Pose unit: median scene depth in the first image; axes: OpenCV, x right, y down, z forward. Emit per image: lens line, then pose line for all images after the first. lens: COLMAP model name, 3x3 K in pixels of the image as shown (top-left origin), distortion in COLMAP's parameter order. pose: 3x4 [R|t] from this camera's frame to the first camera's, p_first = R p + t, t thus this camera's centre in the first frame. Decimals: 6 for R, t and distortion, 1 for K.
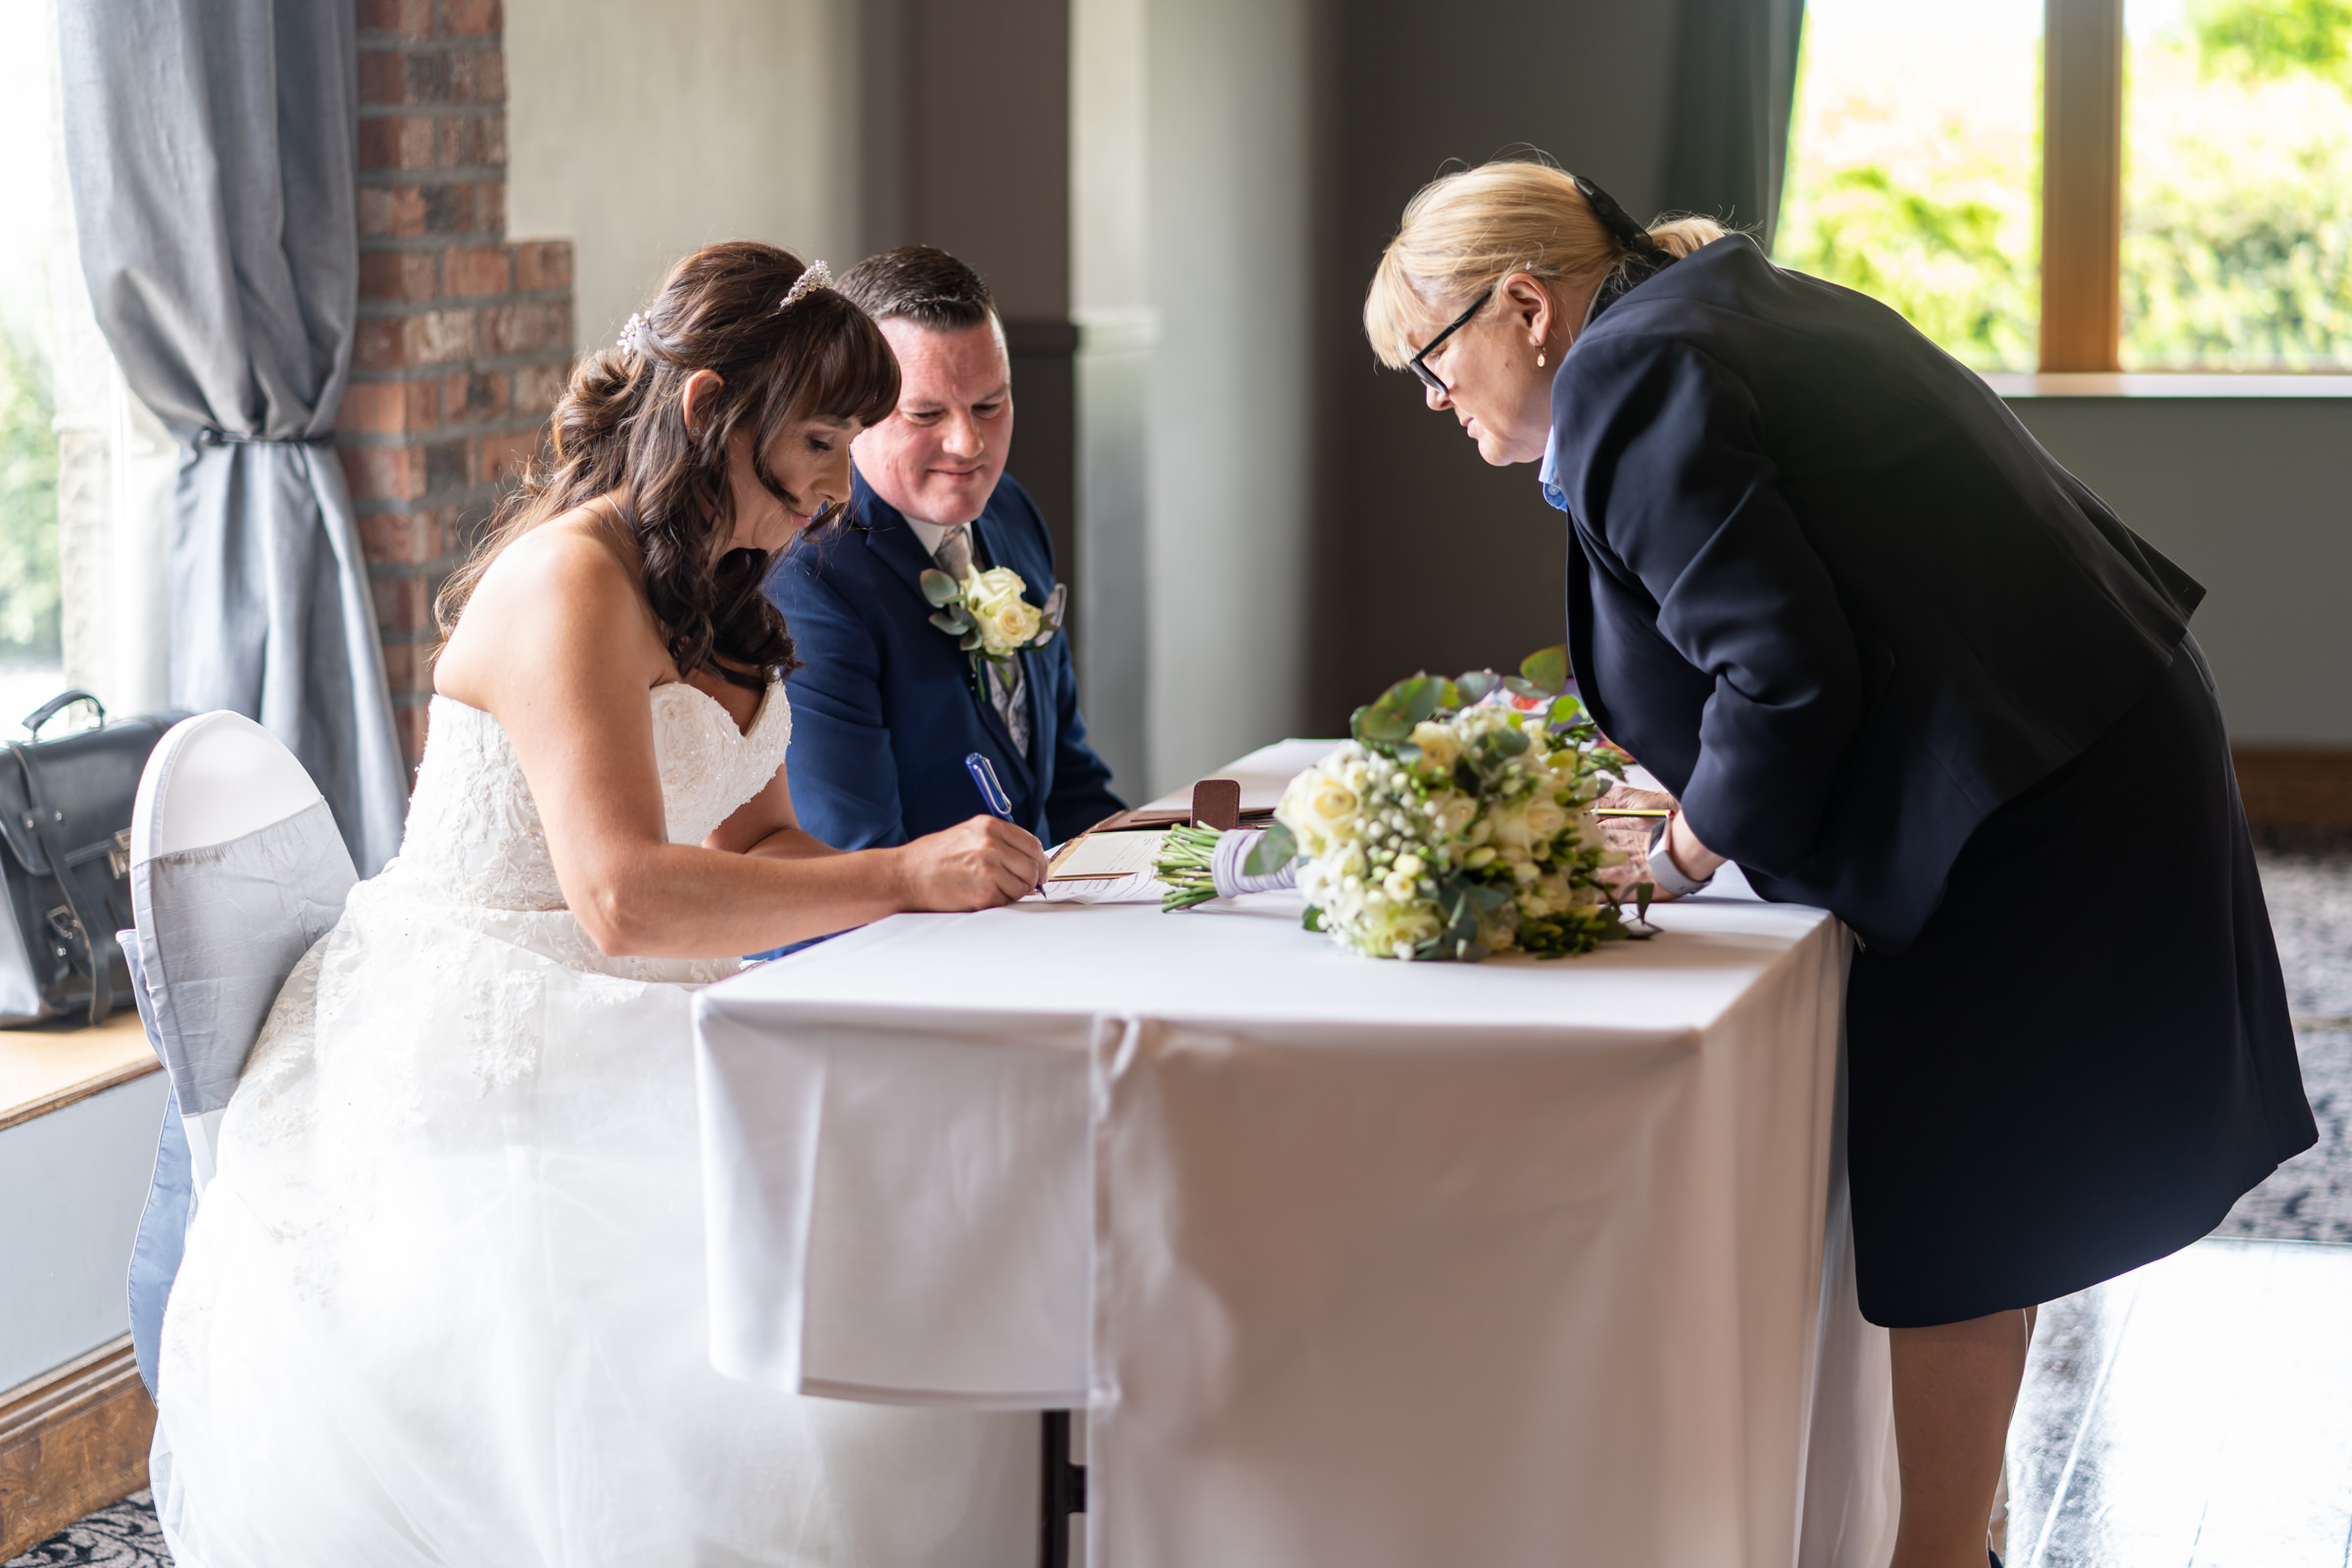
lens RADIAL K [[5682.9, 0, 1176.0], [0, 5682.9, 784.0], [0, 0, 1]] dist [-0.117332, 0.703156]
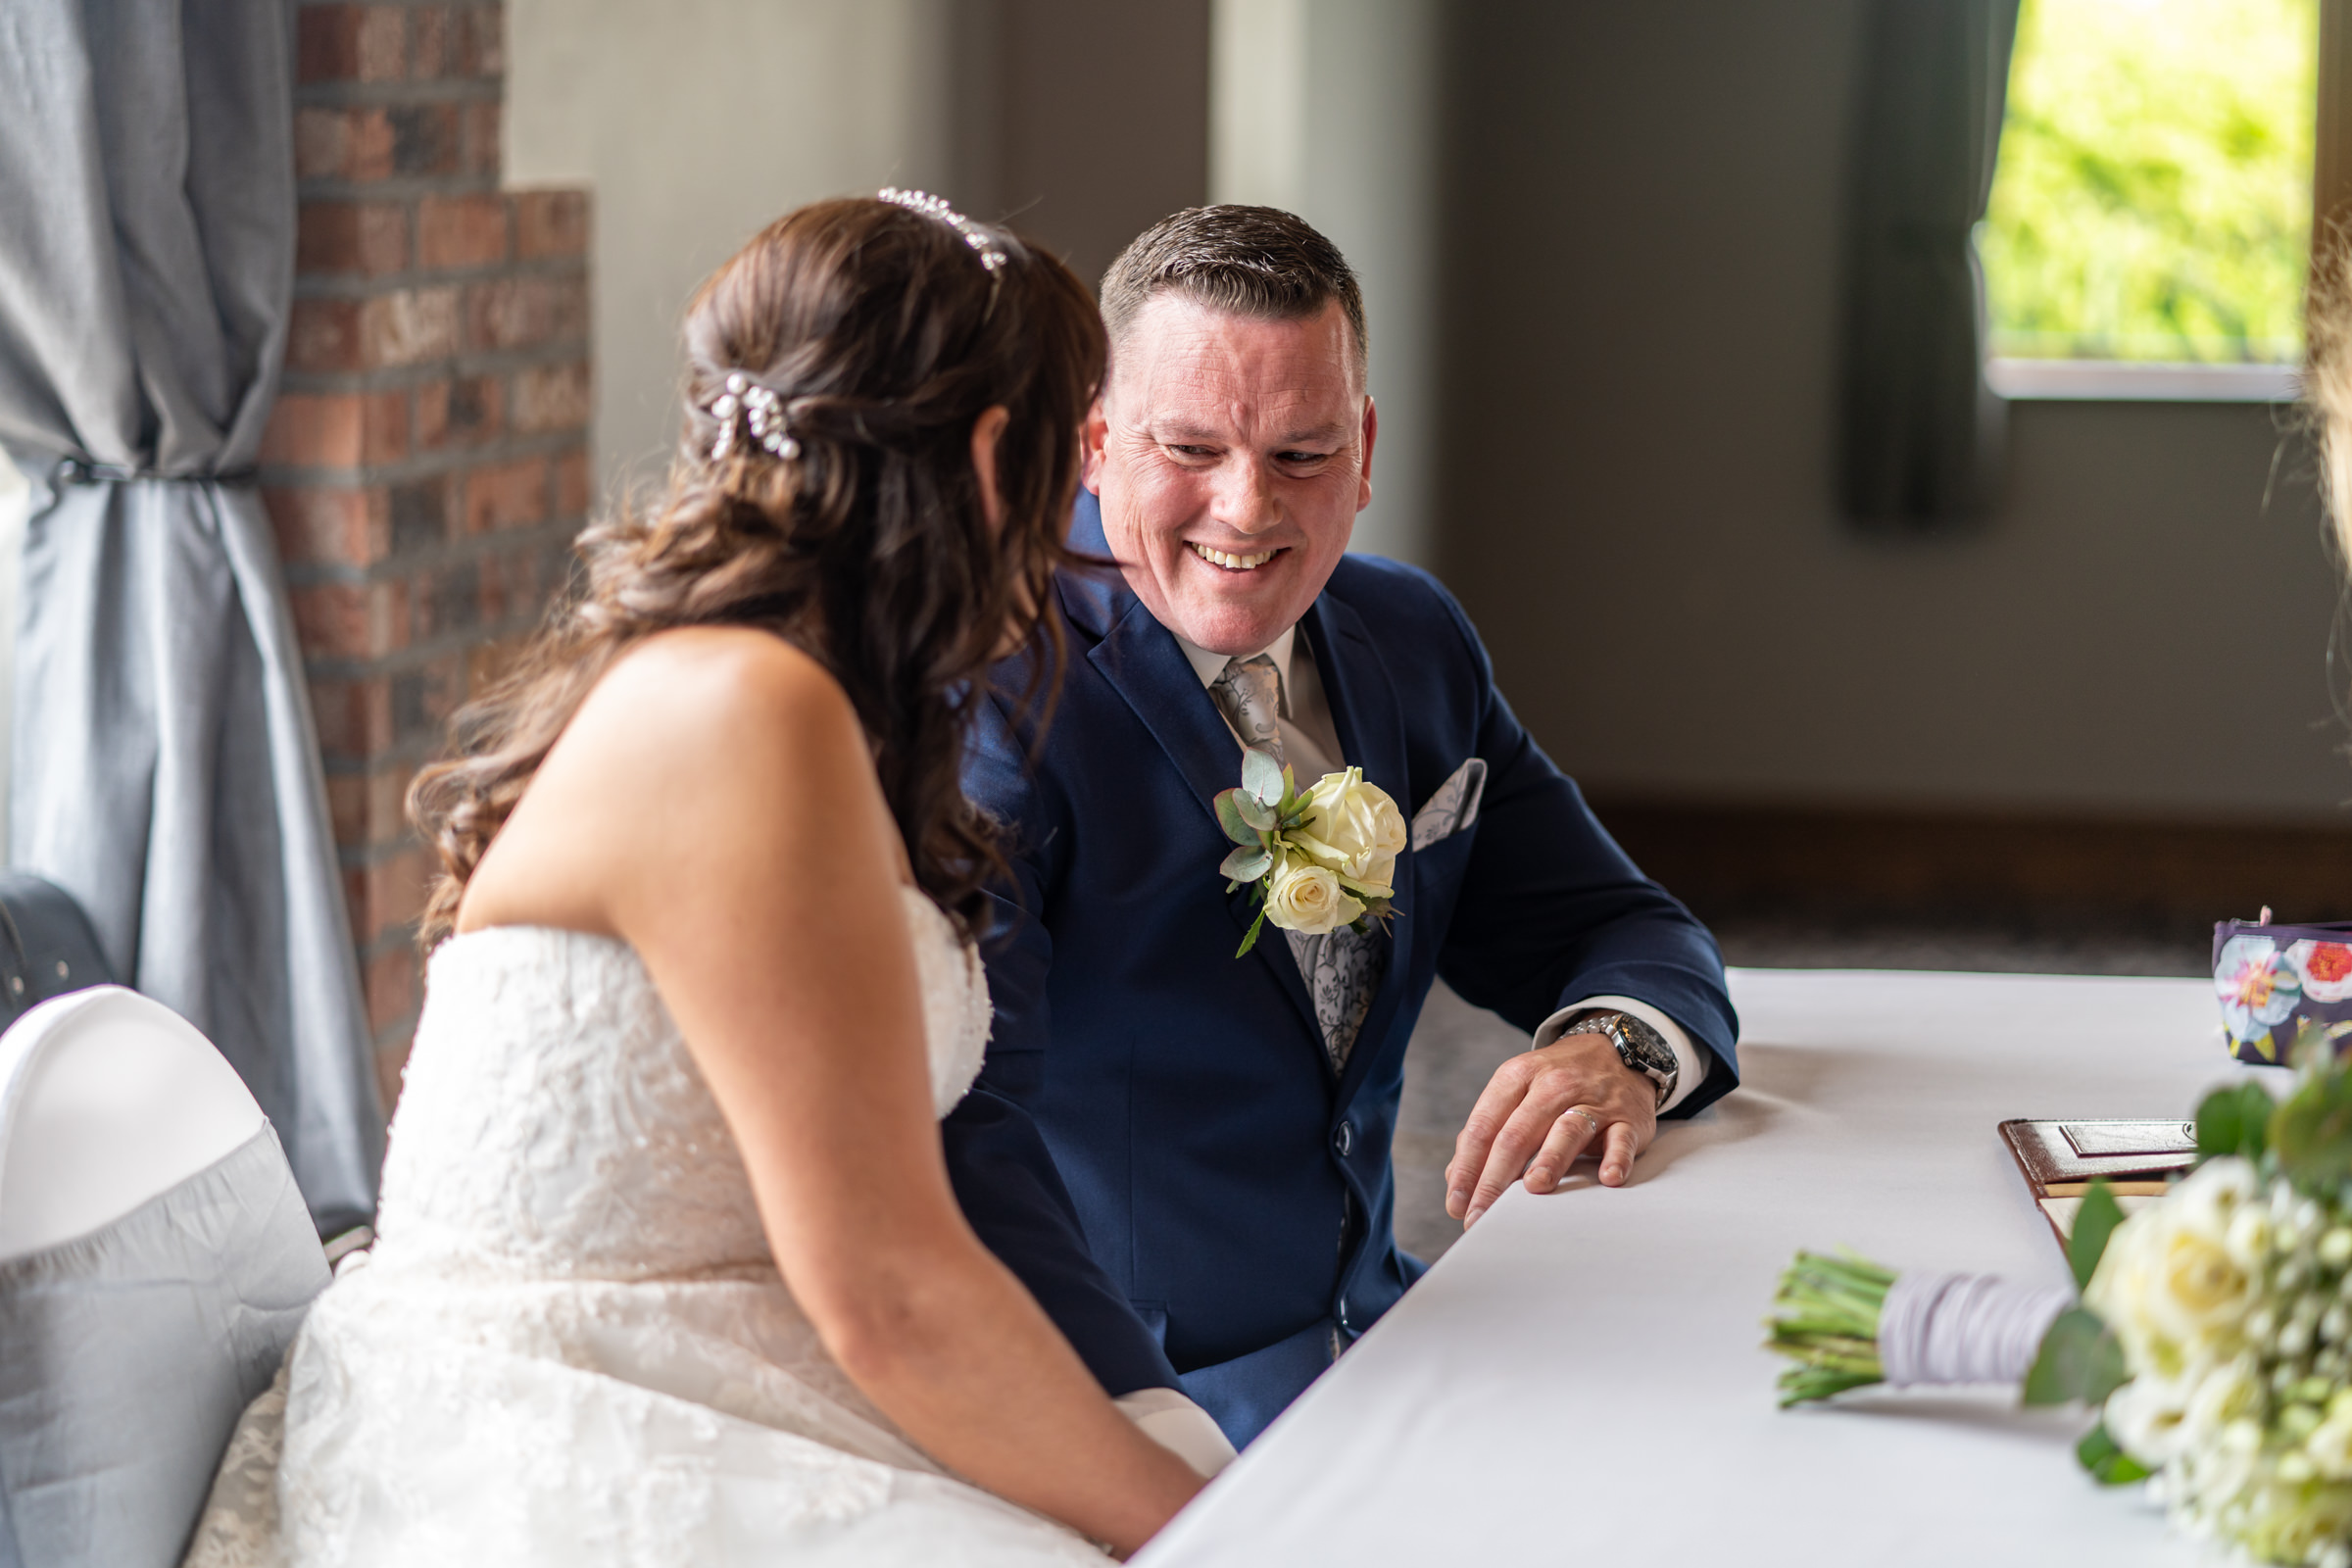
lens RADIAL K [[5682.9, 0, 1176.0], [0, 5682.9, 784.0], [0, 0, 1]] dist [-0.117332, 0.703156]
pose [[0.999563, 0.011068, 0.027403, -0.056530], [-0.011349, 0.999884, 0.010135, -0.032120], [-0.027287, -0.010442, 0.999573, 0.316509]]
